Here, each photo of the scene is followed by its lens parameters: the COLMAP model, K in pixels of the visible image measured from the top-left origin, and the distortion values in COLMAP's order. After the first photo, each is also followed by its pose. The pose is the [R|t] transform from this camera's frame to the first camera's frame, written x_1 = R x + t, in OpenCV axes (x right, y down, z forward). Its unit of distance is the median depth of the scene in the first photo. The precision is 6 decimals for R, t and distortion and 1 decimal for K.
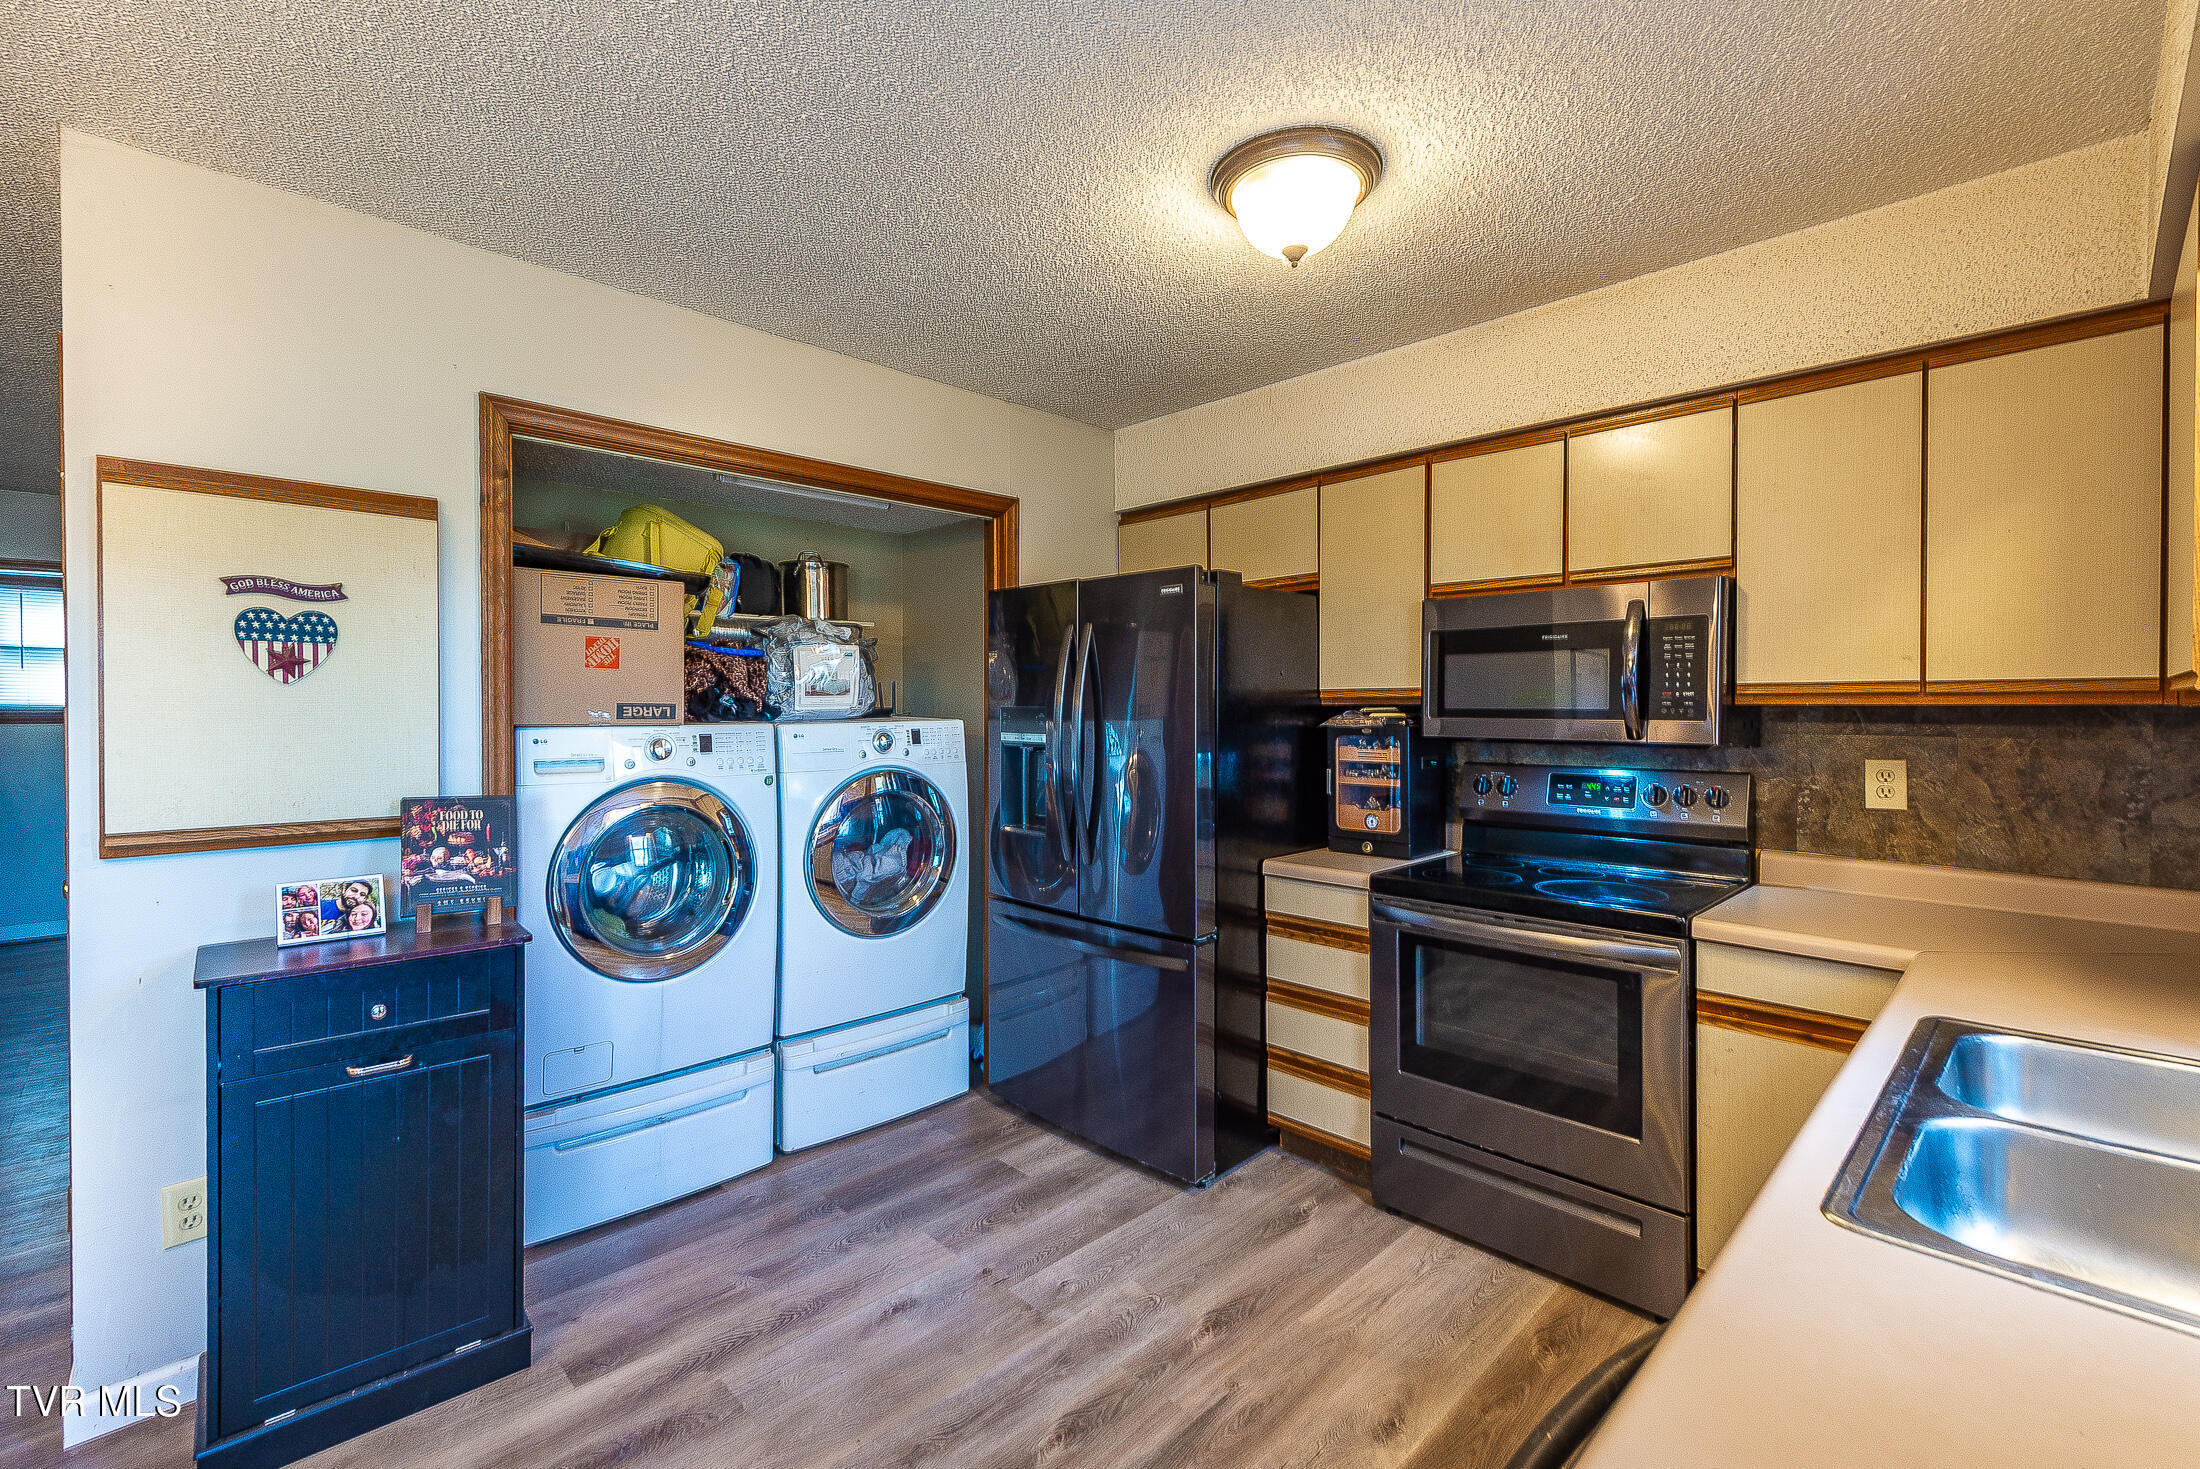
lens RADIAL K [[945.8, 0, 1097.1], [0, 945.8, 717.7], [0, 0, 1]] dist [0.012835, -0.000020]
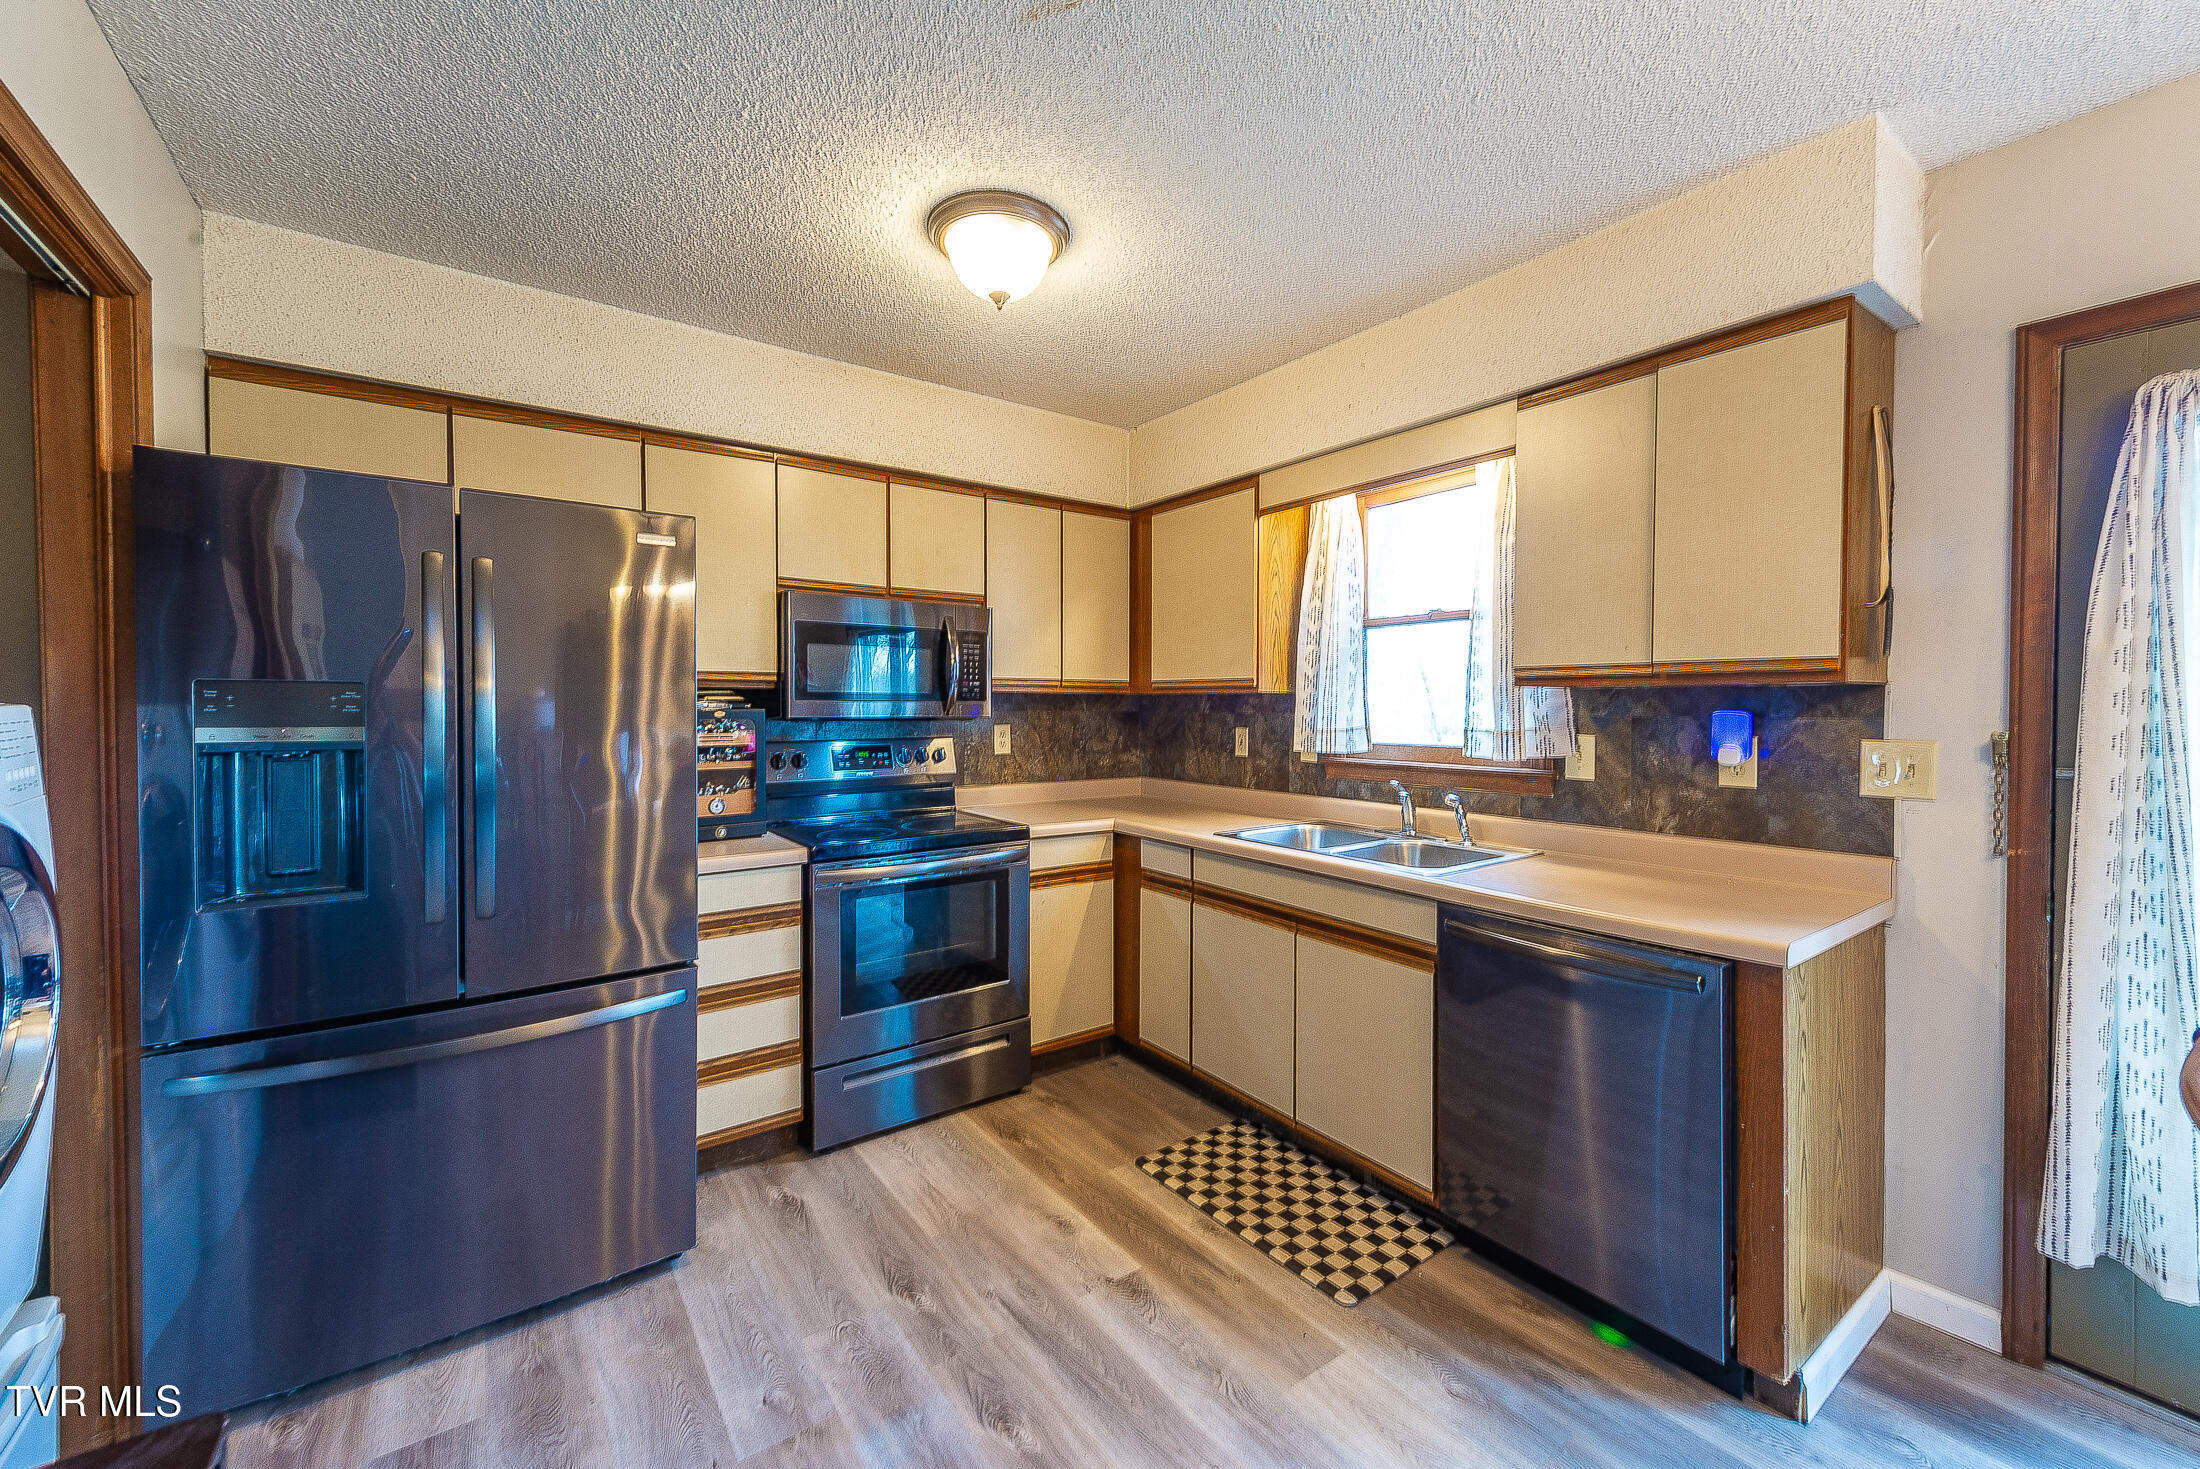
lens RADIAL K [[884.2, 0, 1094.9], [0, 884.2, 720.8], [0, 0, 1]] dist [0.016517, -0.001635]
pose [[0.148475, -0.016652, 0.988776, -0.716364], [0.010549, 0.999828, 0.015254, 0.013986], [-0.988860, 0.008165, 0.148625, 0.600045]]
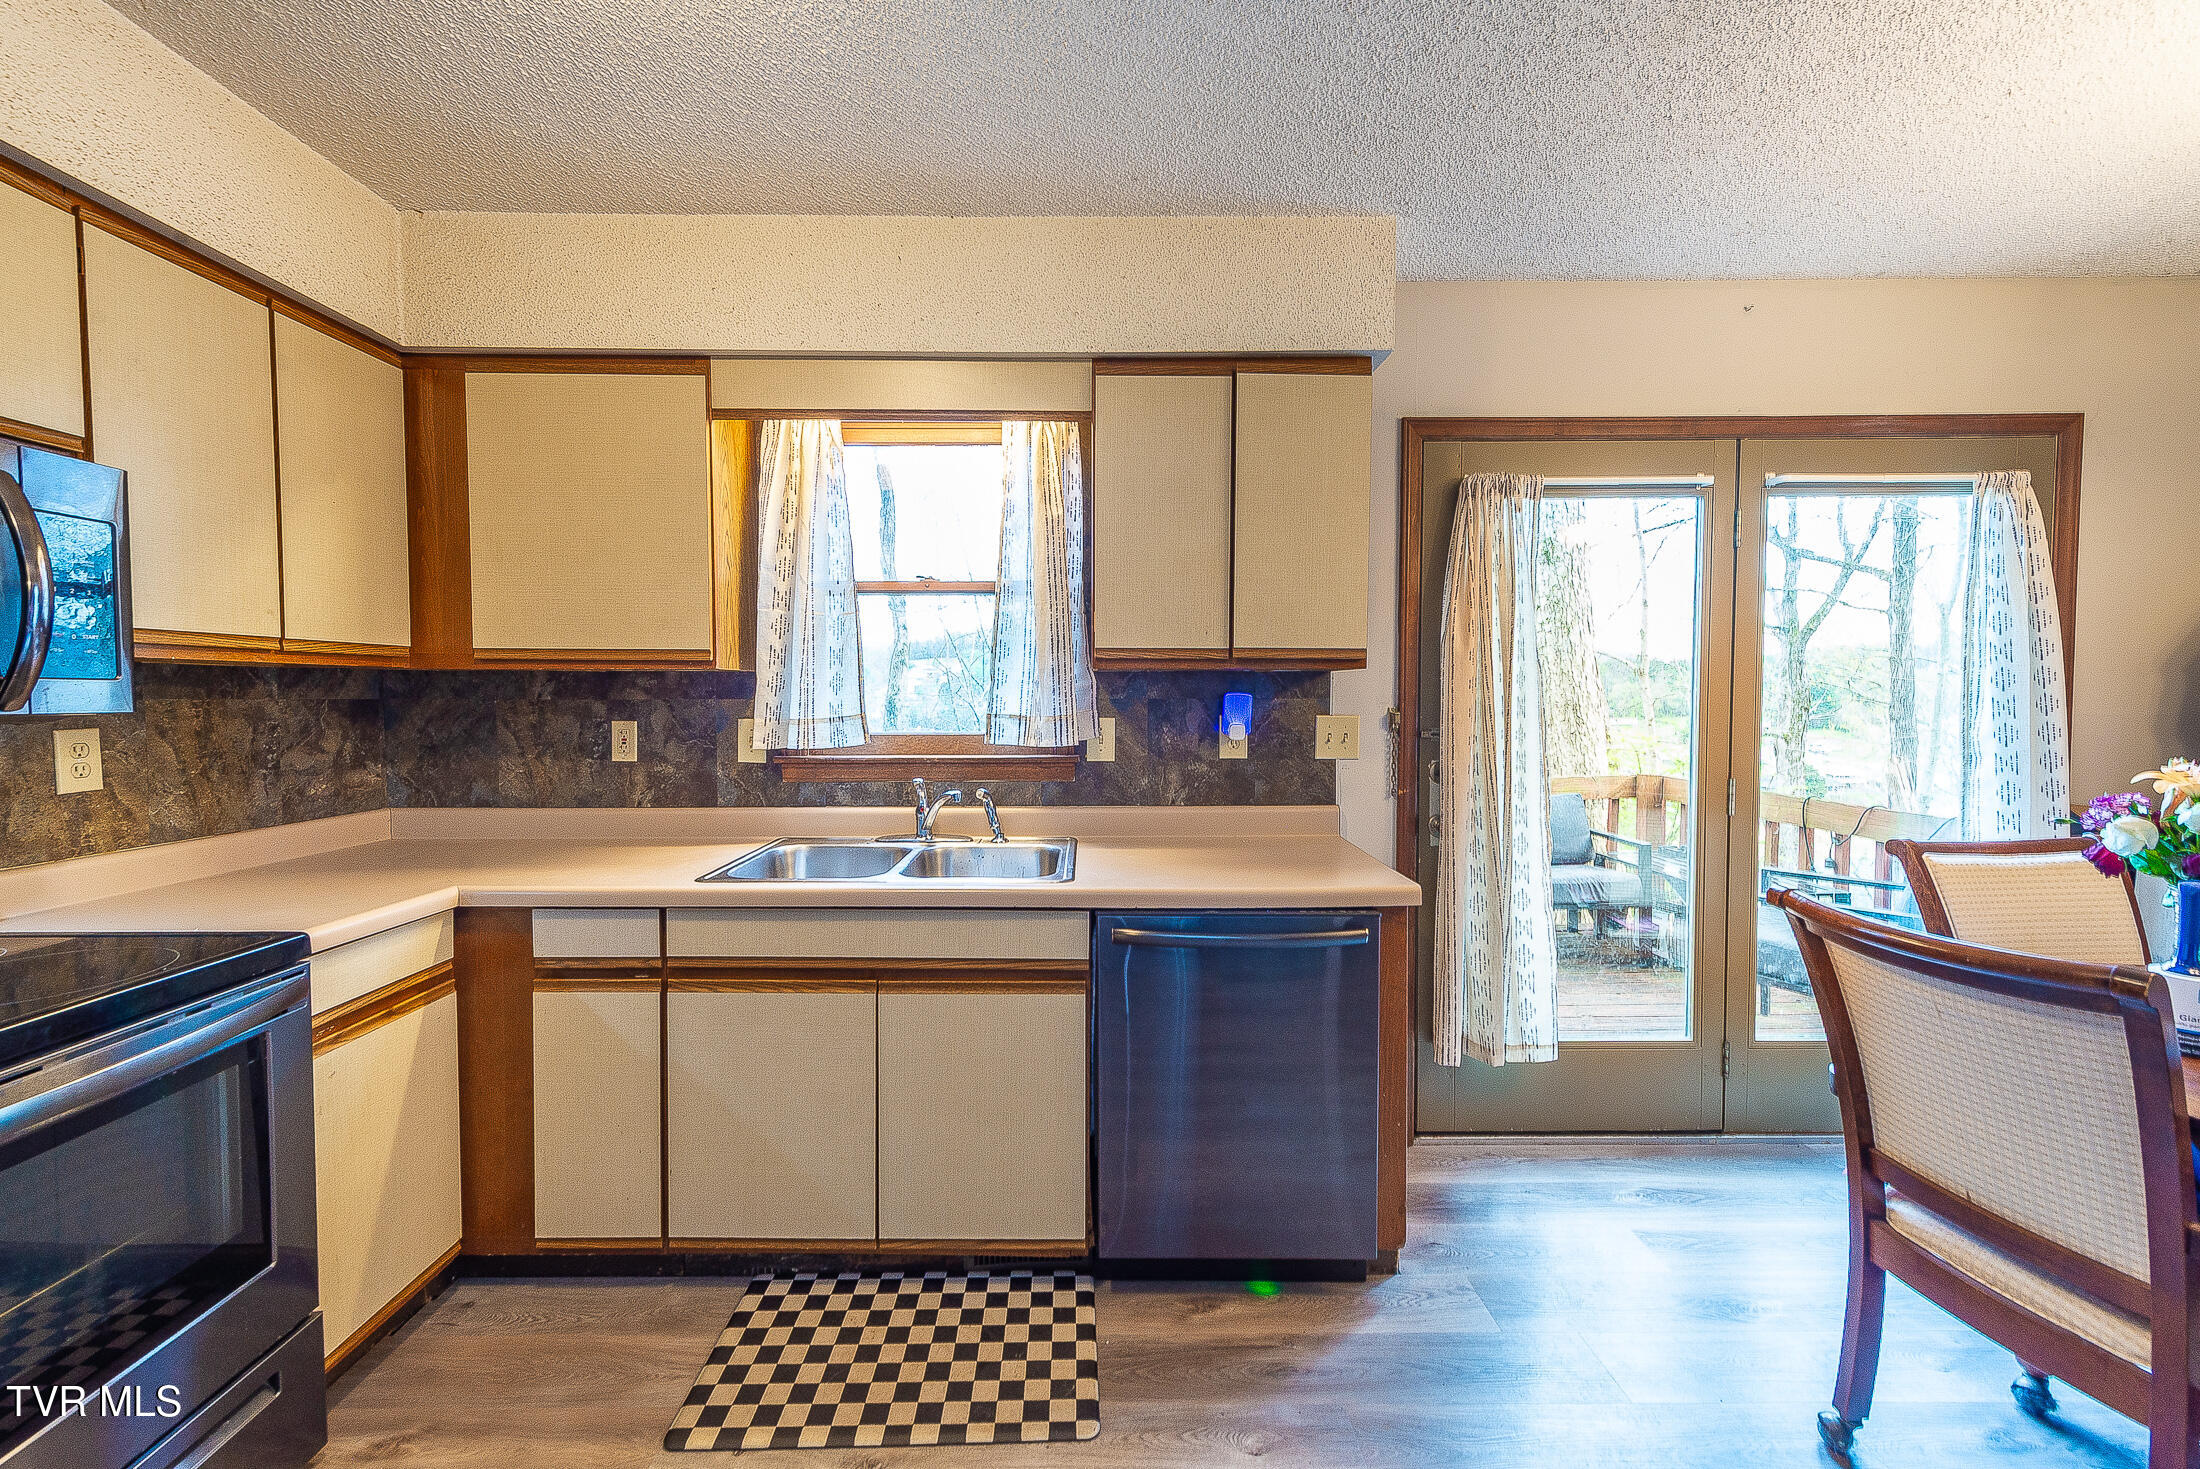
lens RADIAL K [[884.2, 0, 1097.9], [0, 884.2, 722.8], [0, 0, 1]] dist [0.016517, -0.001635]
pose [[-0.729889, -0.023948, 0.683146, -0.306663], [0.008627, 0.998984, 0.044238, 0.012301], [-0.683511, 0.038182, -0.728941, 0.965377]]
